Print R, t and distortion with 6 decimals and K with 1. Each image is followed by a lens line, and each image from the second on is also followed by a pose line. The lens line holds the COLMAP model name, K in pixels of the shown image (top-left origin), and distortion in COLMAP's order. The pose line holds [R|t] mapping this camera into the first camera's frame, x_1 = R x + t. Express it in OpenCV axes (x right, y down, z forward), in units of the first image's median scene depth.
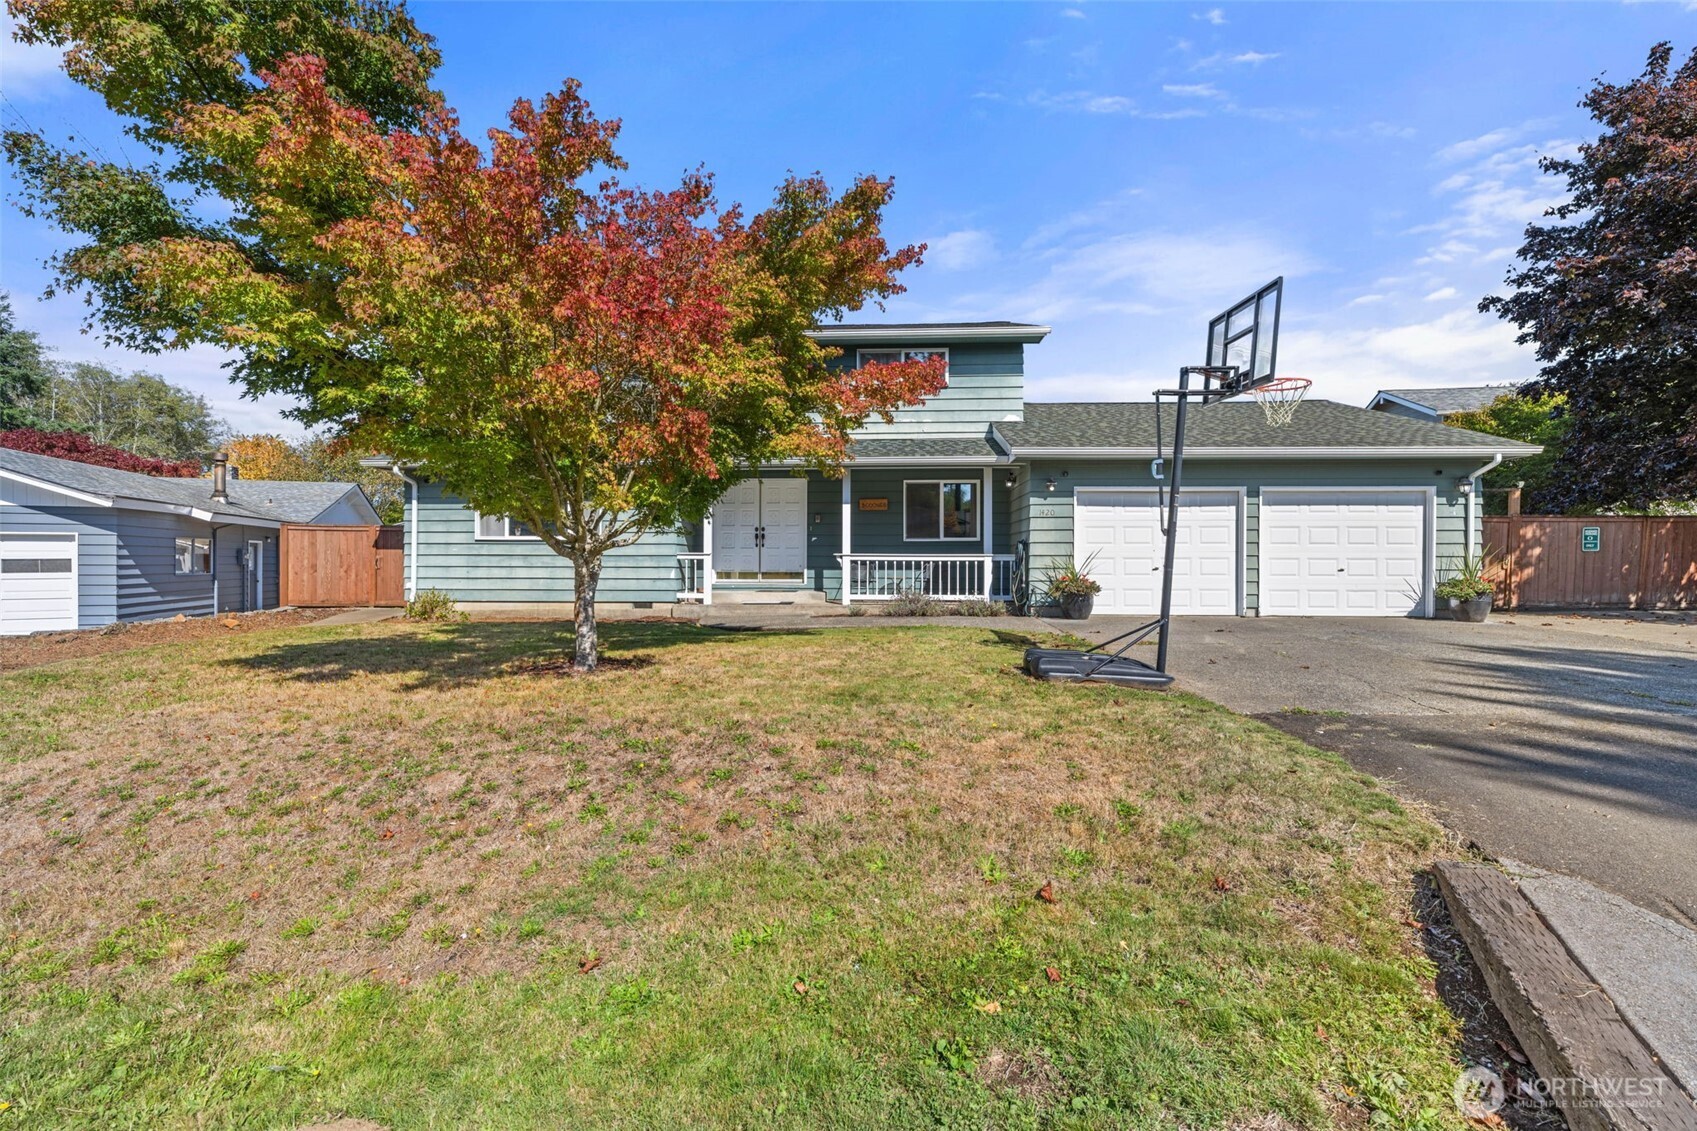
lens RADIAL K [[761.3, 0, 848.4], [0, 761.3, 564.8], [0, 0, 1]] dist [-0.002638, 0.000872]
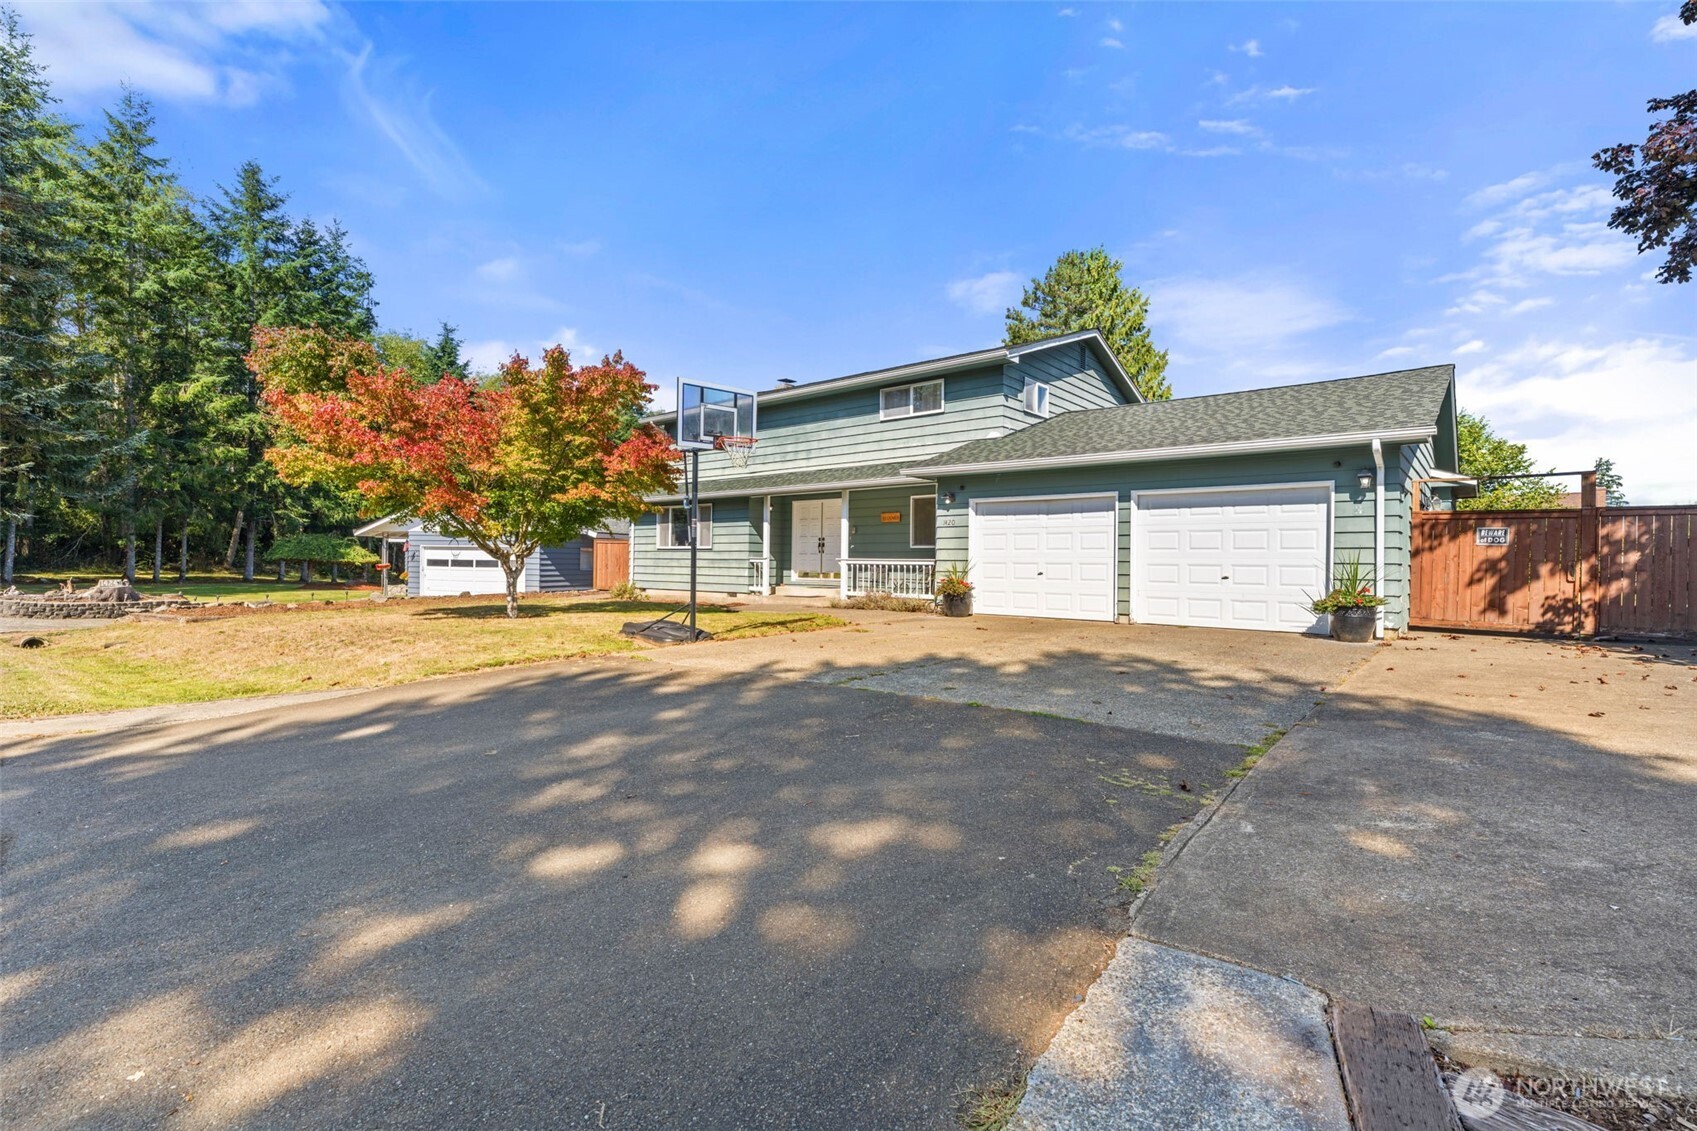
lens RADIAL K [[761.3, 0, 845.9], [0, 761.3, 560.3], [0, 0, 1]] dist [-0.002638, 0.000872]
pose [[0.800113, 0.003977, -0.599837, 0.748465], [-0.011466, 0.999897, -0.008665, -0.000629], [0.599740, 0.013811, 0.800076, -0.002353]]
